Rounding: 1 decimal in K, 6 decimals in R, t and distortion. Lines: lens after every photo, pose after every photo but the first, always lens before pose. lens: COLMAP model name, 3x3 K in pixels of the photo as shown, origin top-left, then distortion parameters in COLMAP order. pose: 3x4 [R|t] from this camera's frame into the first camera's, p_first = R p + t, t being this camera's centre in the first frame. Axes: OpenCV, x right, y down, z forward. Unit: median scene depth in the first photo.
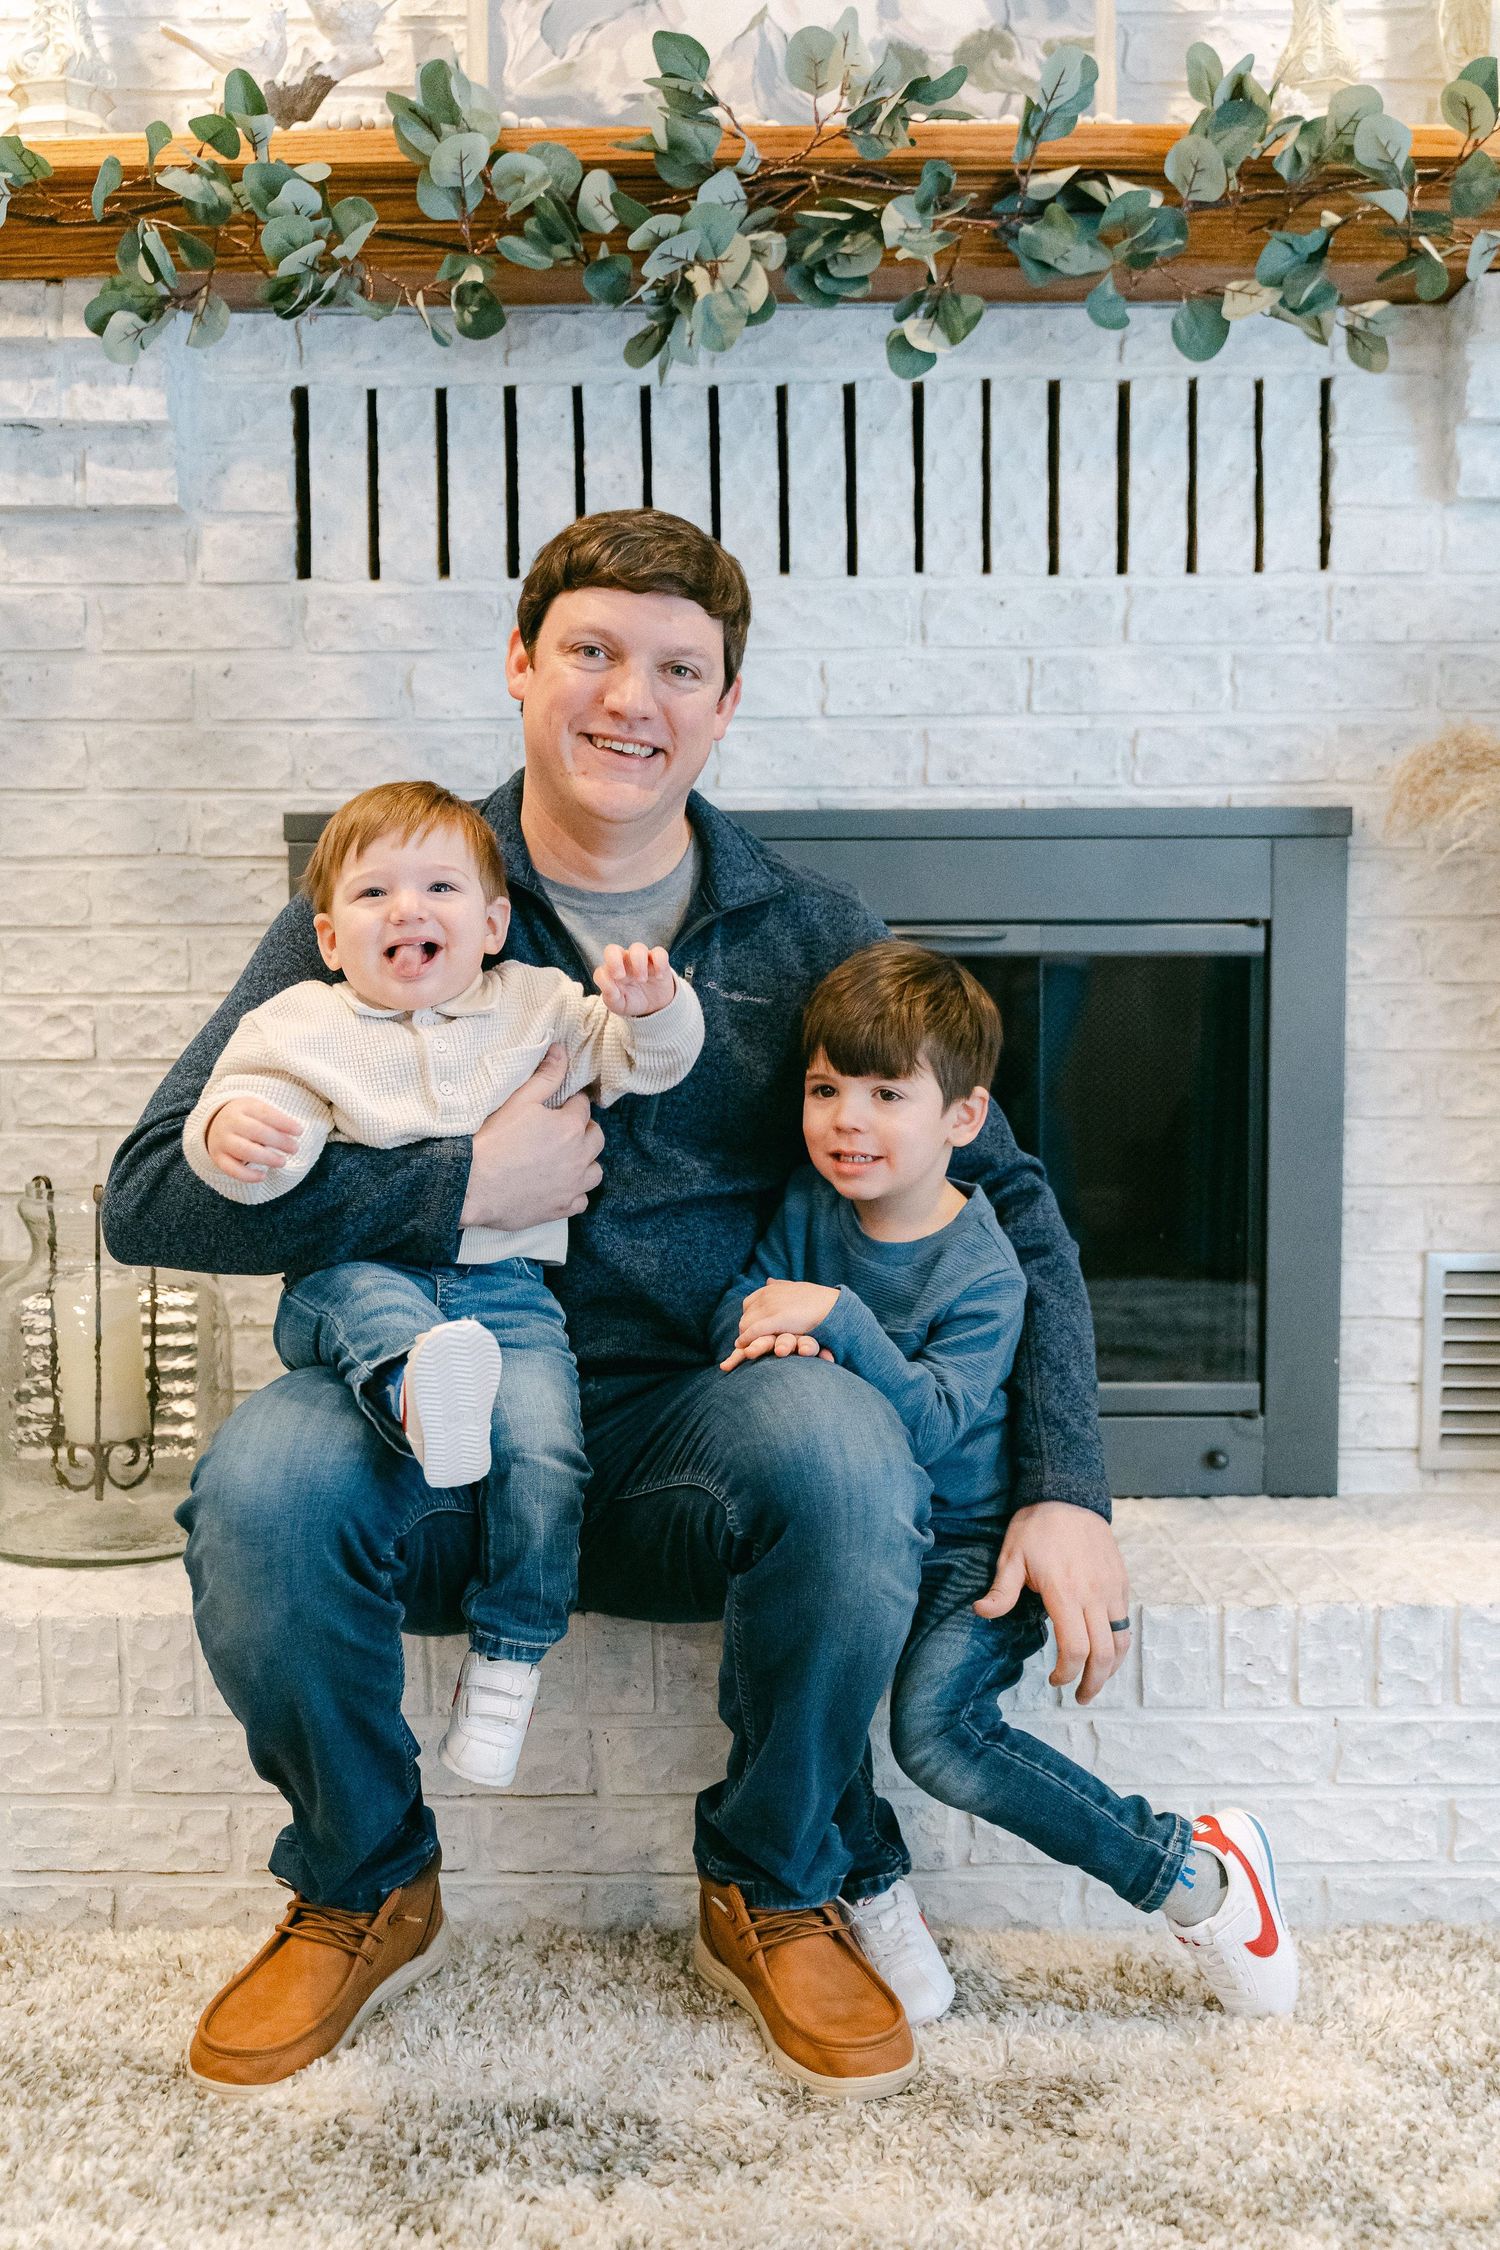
lens RADIAL K [[2452.1, 0, 730.6], [0, 2452.1, 1126.3], [0, 0, 1]] dist [-0.011789, 0.000000]
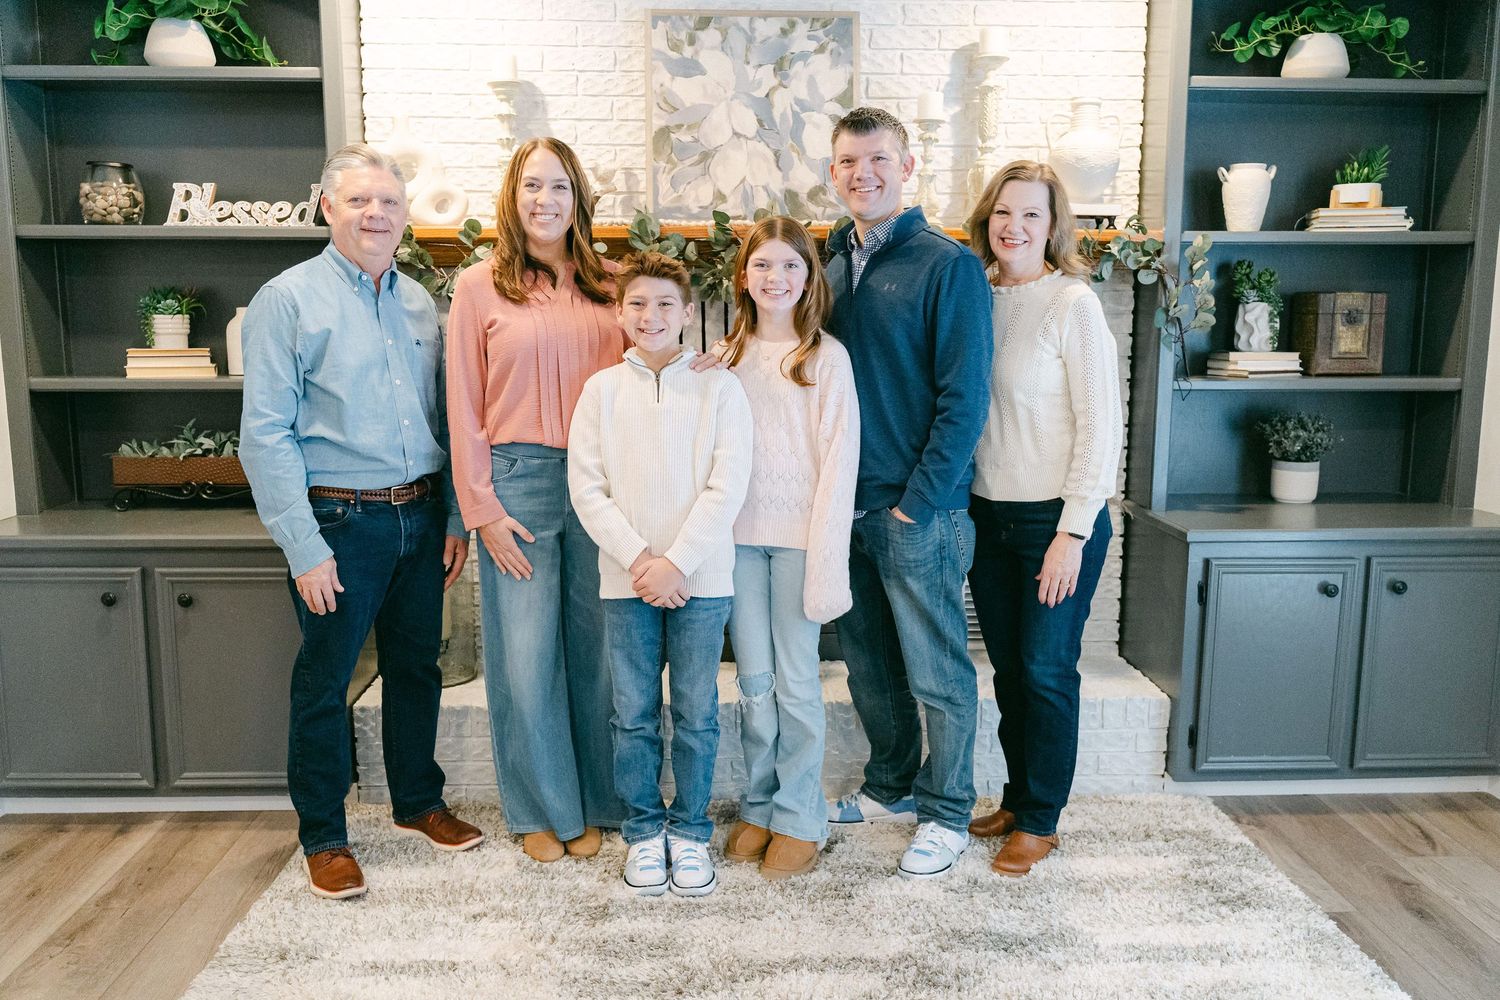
lens RADIAL K [[1296.0, 0, 752.4], [0, 1296.0, 497.5], [0, 0, 1]] dist [0.012708, -0.034053]
pose [[0.998807, 0.001196, 0.048811, -0.051364], [-0.005095, 0.996794, 0.079849, -0.180698], [-0.048559, -0.080003, 0.995611, -0.590716]]
